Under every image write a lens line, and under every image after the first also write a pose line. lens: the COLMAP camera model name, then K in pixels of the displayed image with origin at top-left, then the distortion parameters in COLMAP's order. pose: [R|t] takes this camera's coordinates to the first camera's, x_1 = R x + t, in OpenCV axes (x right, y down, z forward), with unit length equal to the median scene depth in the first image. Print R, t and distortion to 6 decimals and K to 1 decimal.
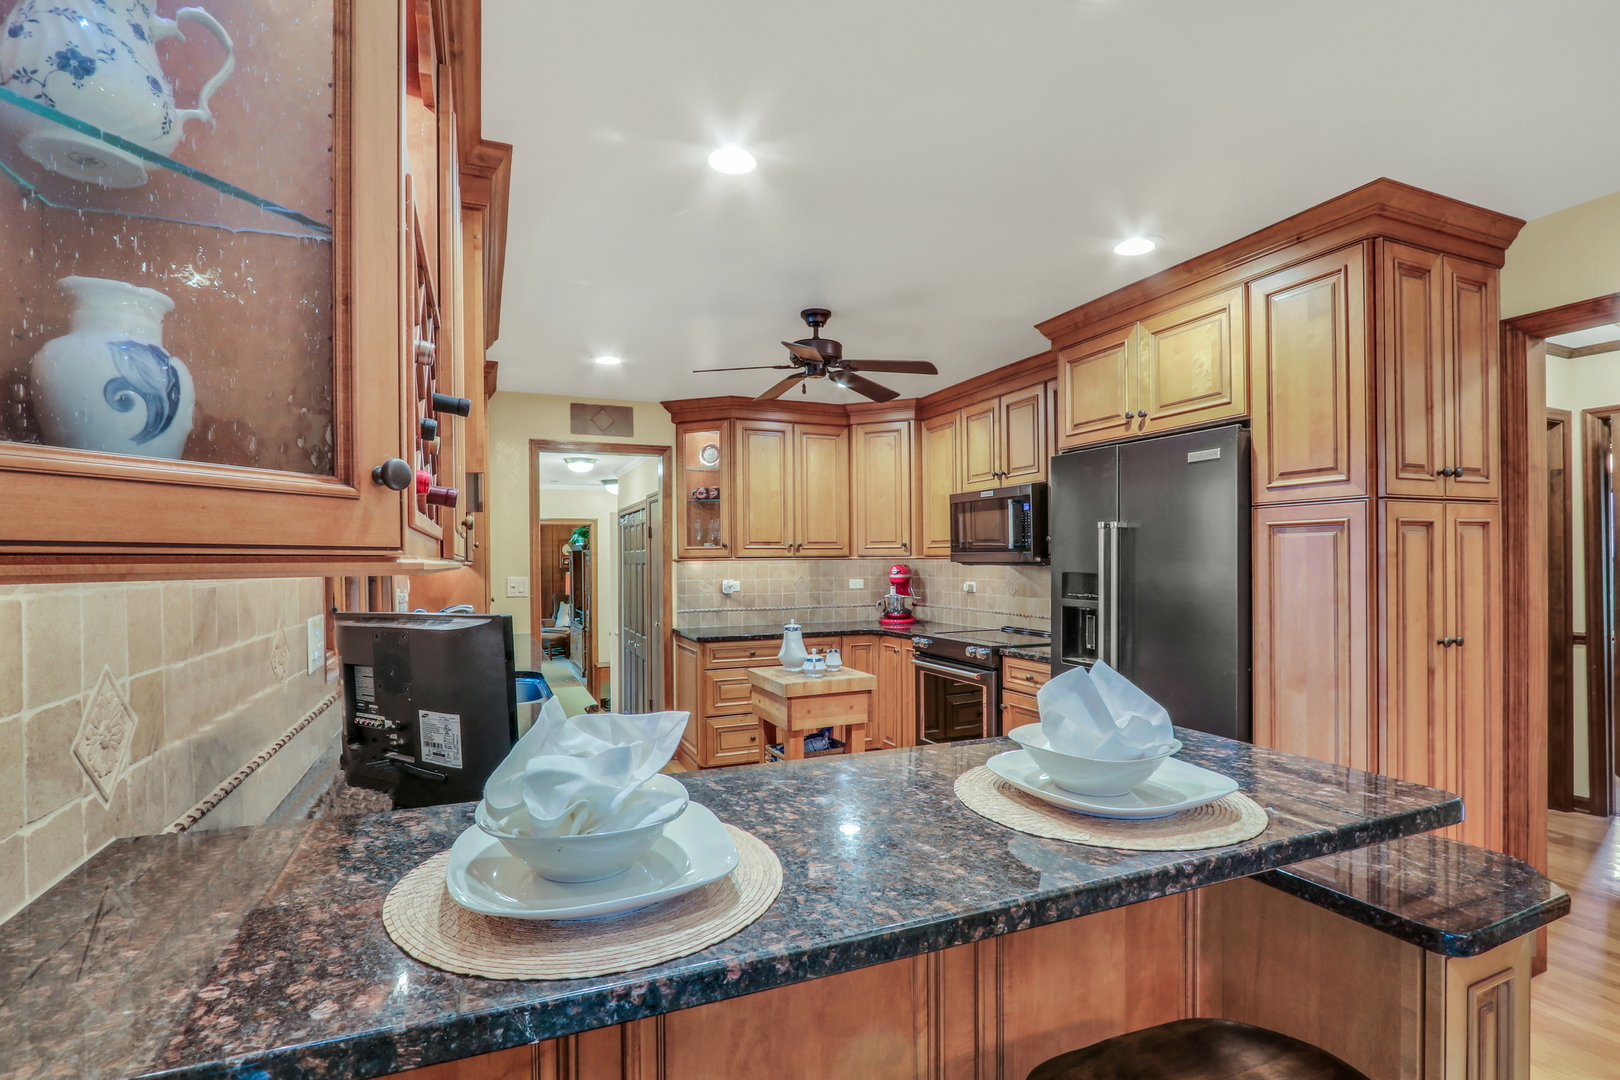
lens RADIAL K [[762.3, 0, 793.7], [0, 762.3, 565.8], [0, 0, 1]] dist [-0.015653, 0.001404]
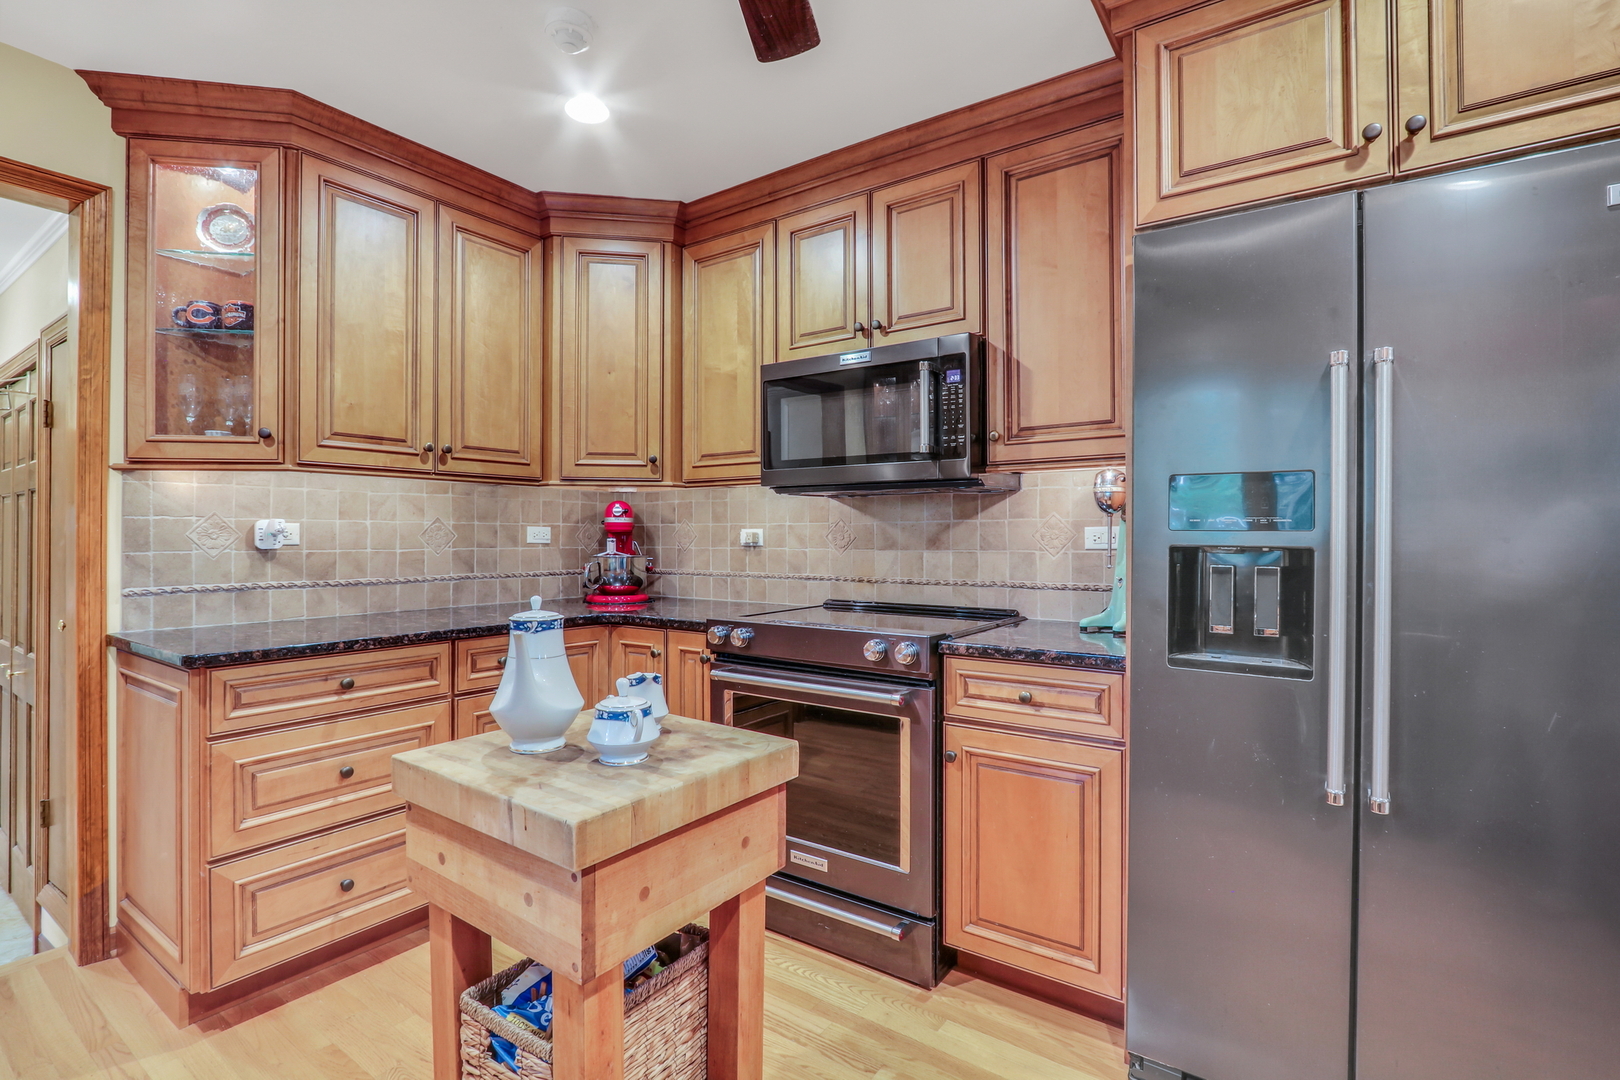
lens RADIAL K [[762.3, 0, 797.2], [0, 762.3, 534.0], [0, 0, 1]] dist [-0.015653, 0.001404]
pose [[0.847566, 0.009425, 0.530607, -0.061941], [-0.002400, 0.999900, -0.013927, 0.034228], [-0.530685, 0.010530, 0.847504, 0.476413]]
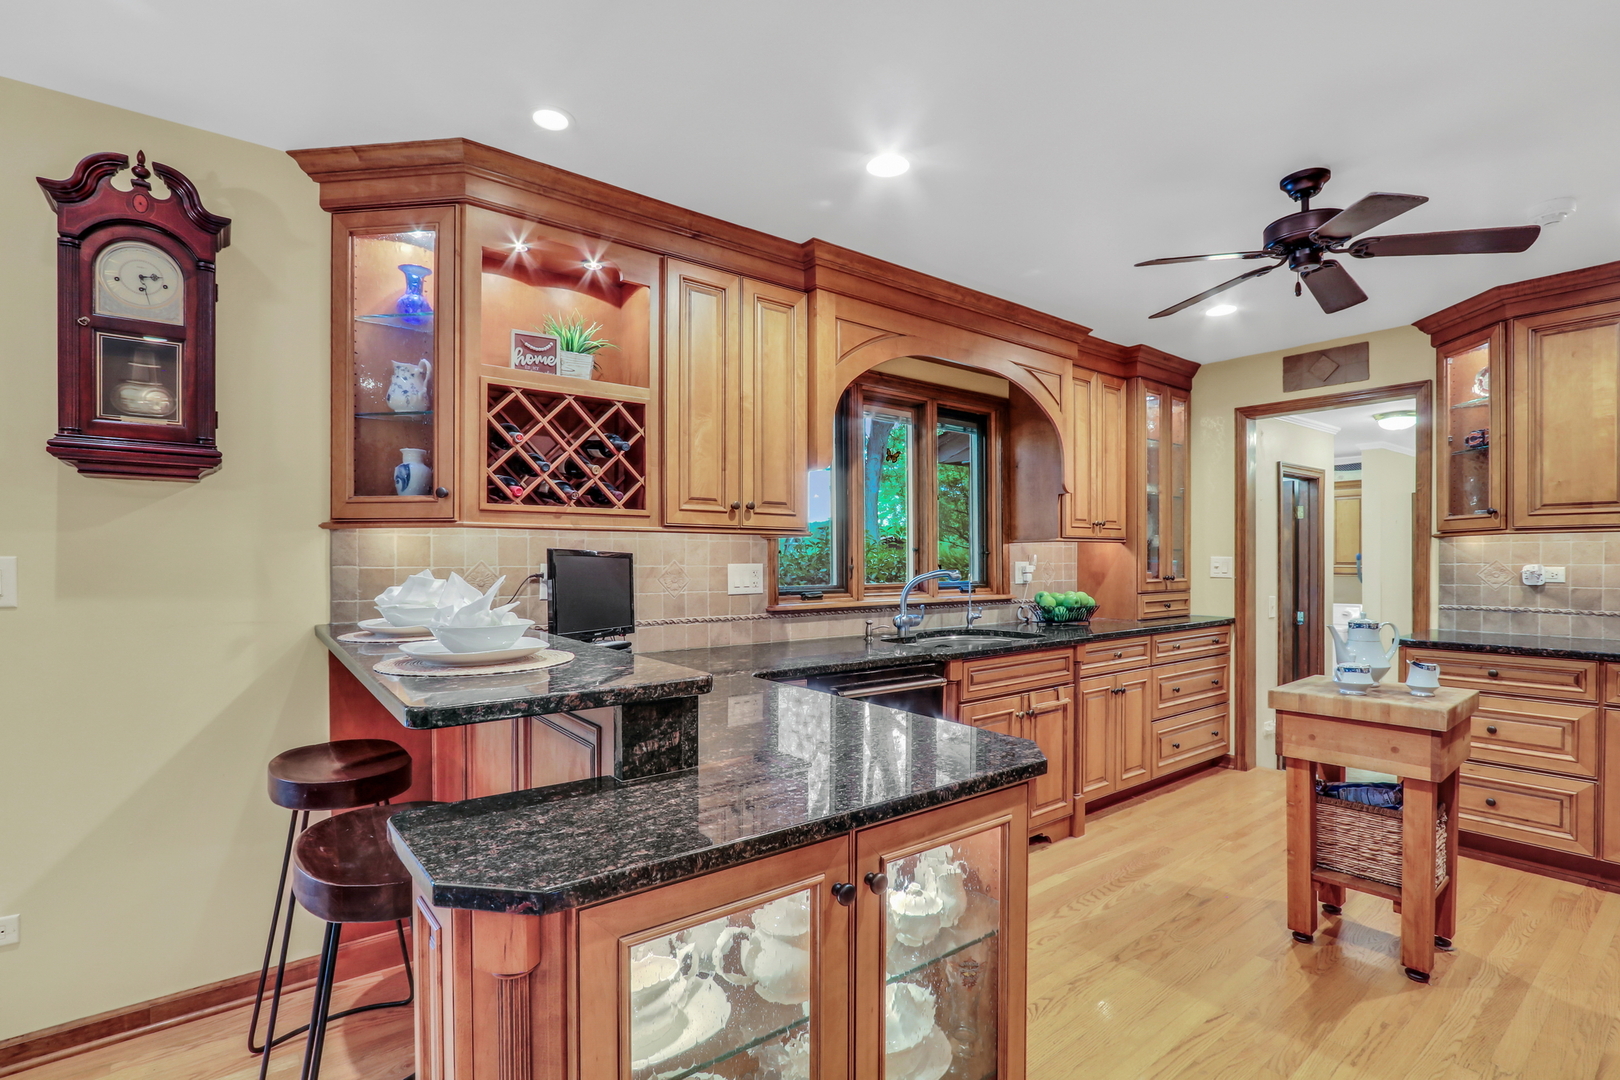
lens RADIAL K [[762.3, 0, 796.5], [0, 762.3, 565.0], [0, 0, 1]] dist [-0.015653, 0.001404]
pose [[0.256282, 0.013986, -0.966501, 0.392360], [-0.008150, 0.999891, 0.012308, 0.016895], [0.966568, 0.004723, 0.256368, 0.234906]]
